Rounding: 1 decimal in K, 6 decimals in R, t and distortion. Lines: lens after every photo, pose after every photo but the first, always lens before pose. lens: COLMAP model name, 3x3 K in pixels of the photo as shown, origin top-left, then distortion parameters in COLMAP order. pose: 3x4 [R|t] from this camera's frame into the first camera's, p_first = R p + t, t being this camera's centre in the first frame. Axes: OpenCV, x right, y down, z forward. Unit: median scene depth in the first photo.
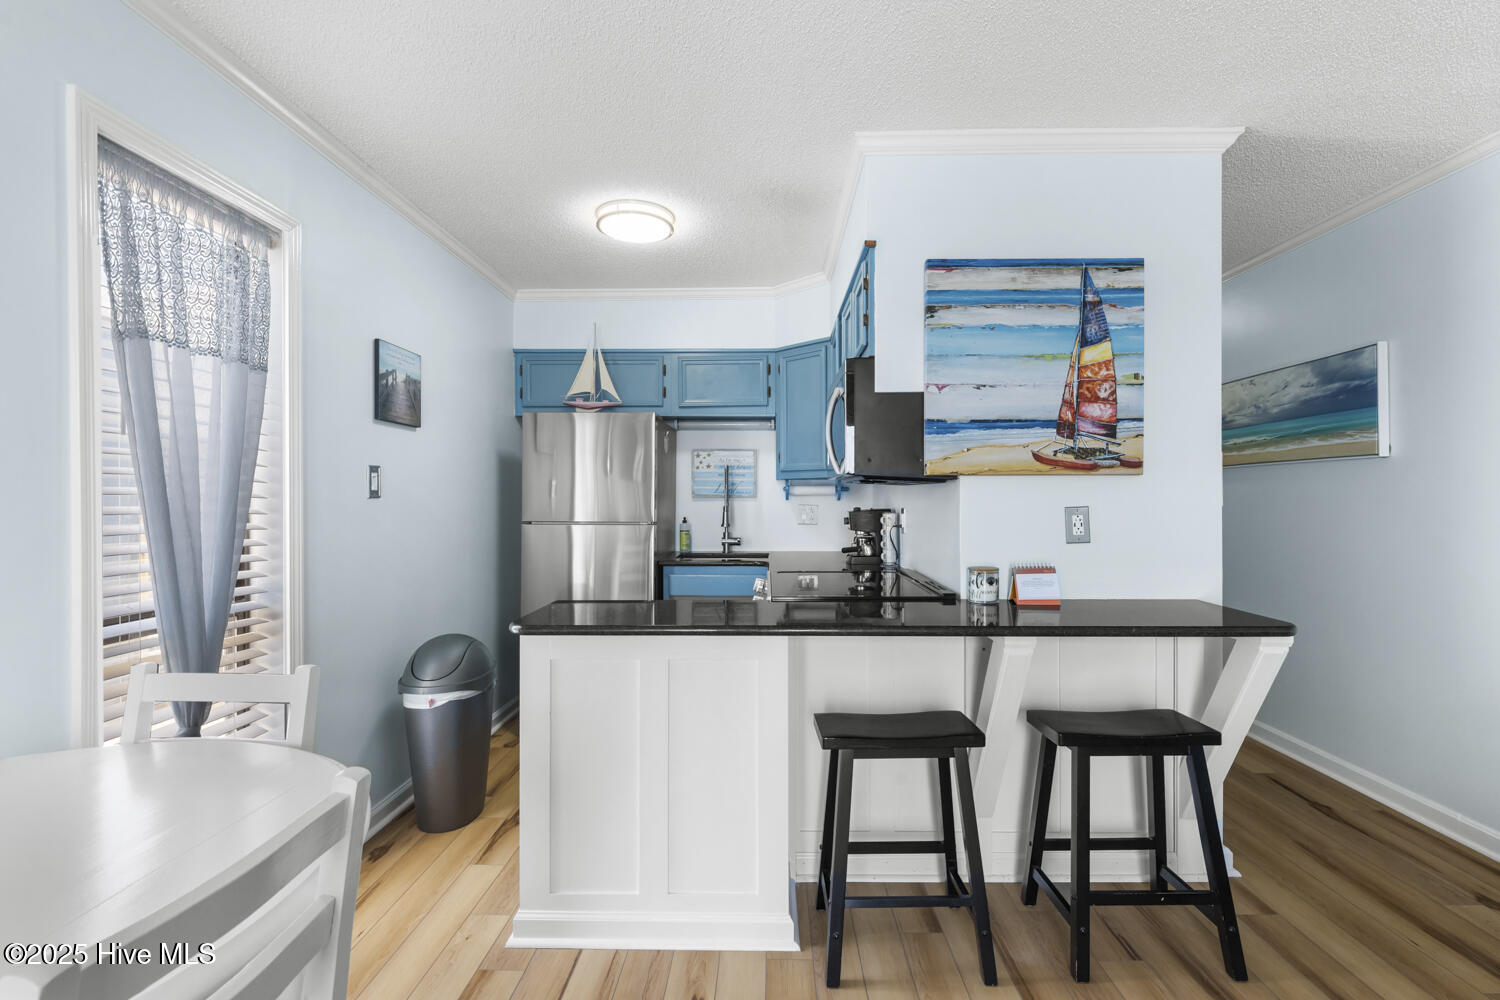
lens RADIAL K [[680.1, 0, 755.6], [0, 680.1, 497.2], [0, 0, 1]] dist [0.003457, 0.000321]
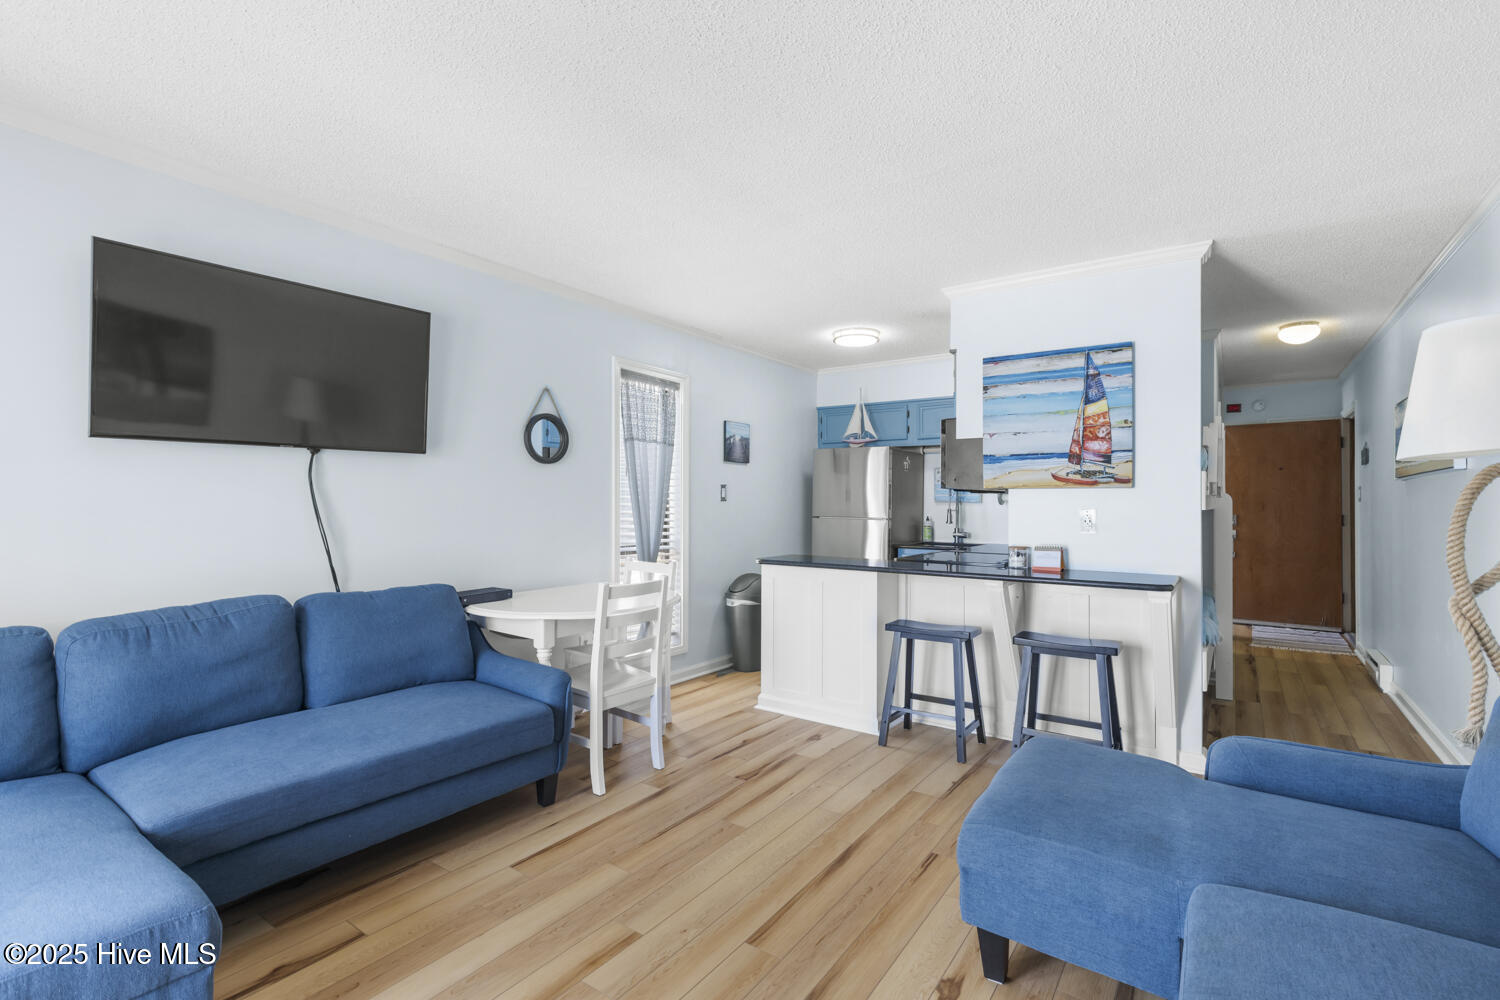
lens RADIAL K [[680.1, 0, 746.5], [0, 680.1, 499.1], [0, 0, 1]] dist [0.003457, 0.000321]
pose [[0.822855, 0.003931, -0.568238, 0.719192], [-0.007167, 0.999968, -0.003461, 0.002204], [0.568206, 0.006920, 0.822857, -0.682894]]
